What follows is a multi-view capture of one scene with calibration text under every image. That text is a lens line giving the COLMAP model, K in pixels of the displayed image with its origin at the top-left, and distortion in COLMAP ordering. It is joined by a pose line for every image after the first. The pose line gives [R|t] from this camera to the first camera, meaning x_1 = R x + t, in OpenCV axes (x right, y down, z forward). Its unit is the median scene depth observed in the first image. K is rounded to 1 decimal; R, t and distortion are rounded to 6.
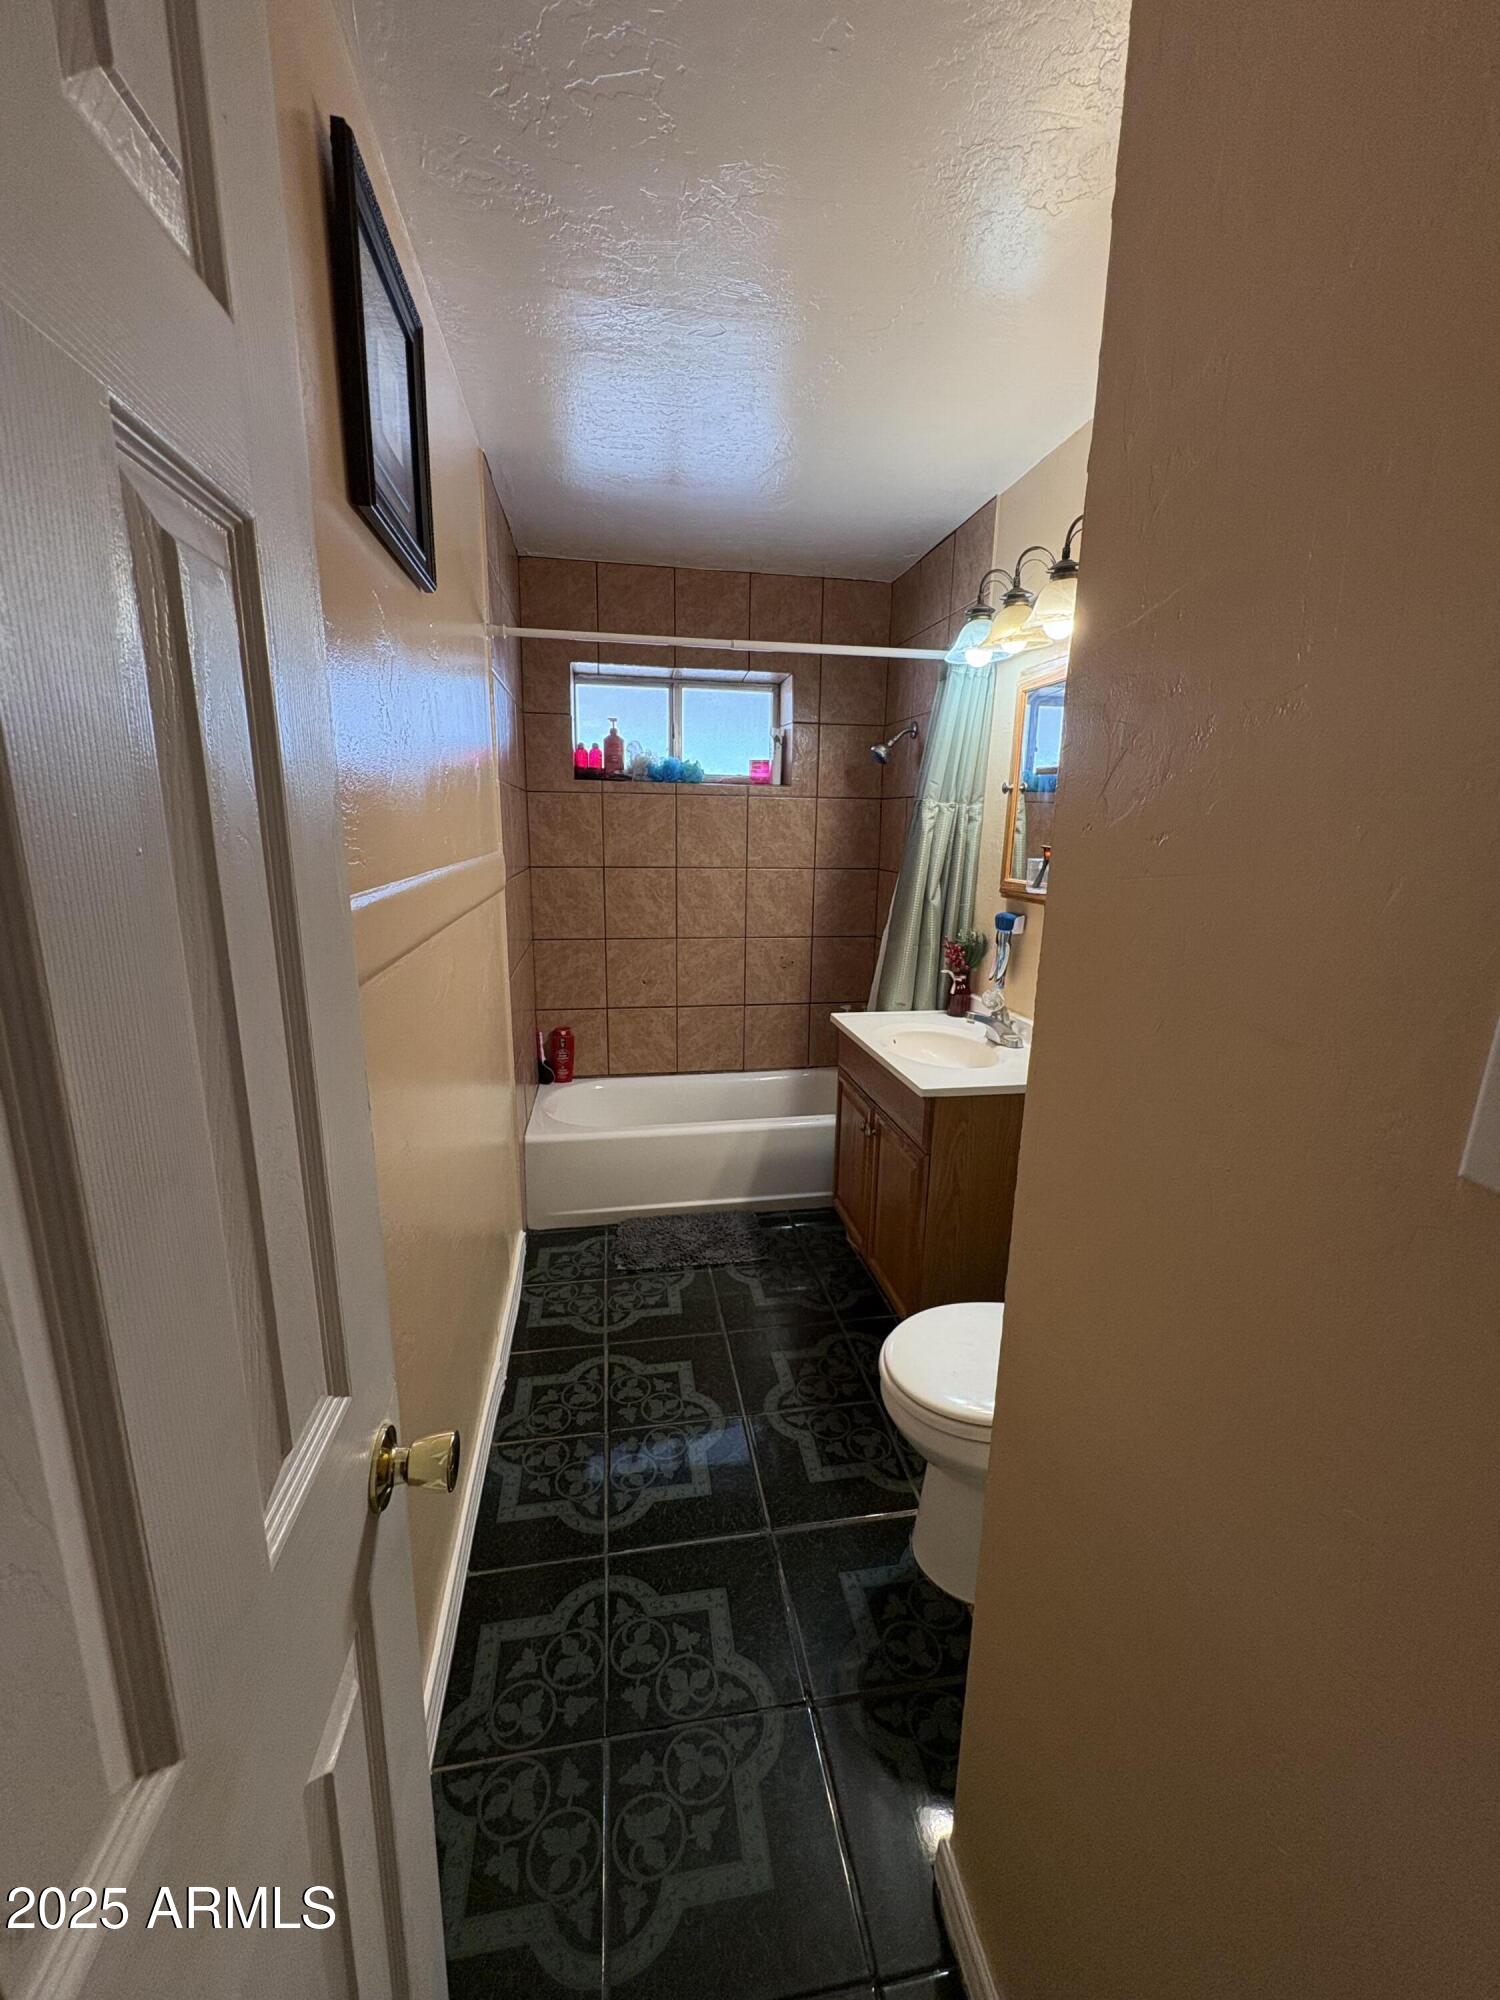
lens RADIAL K [[804.2, 0, 754.4], [0, 804.2, 1001.2], [0, 0, 1]] dist [-0.000256, -0.000088]
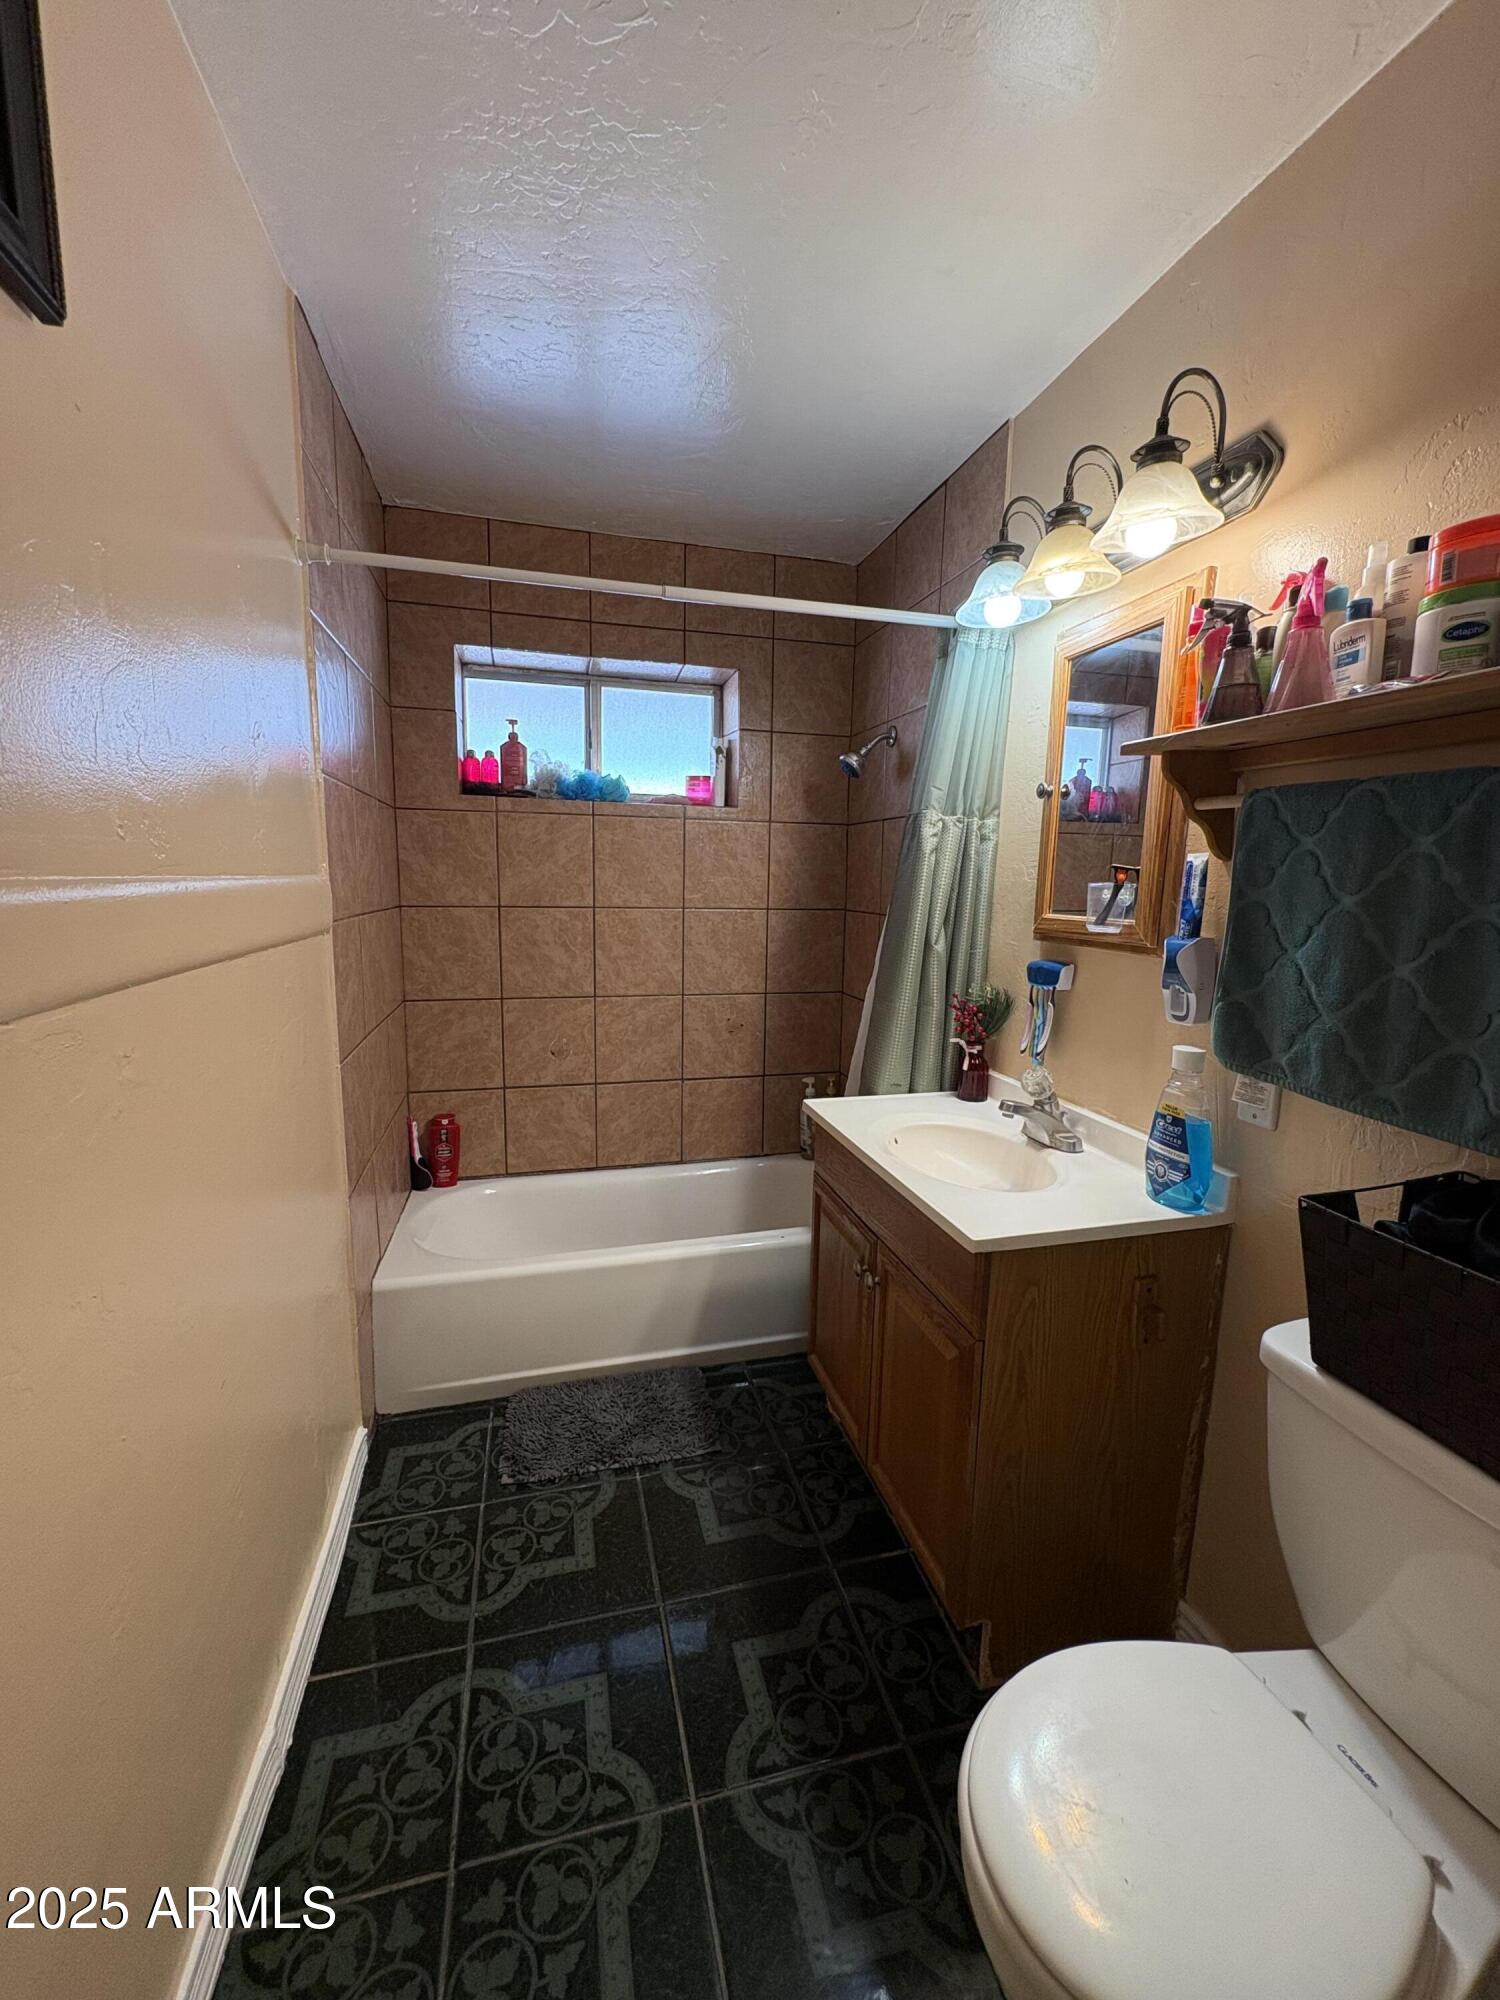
lens RADIAL K [[804.2, 0, 745.6], [0, 804.2, 1001.9], [0, 0, 1]] dist [-0.000256, -0.000088]
pose [[0.997376, -0.009421, 0.071784, -0.008125], [0.013963, 0.997914, -0.063025, -0.027221], [-0.071041, 0.063862, 0.995427, 0.261079]]
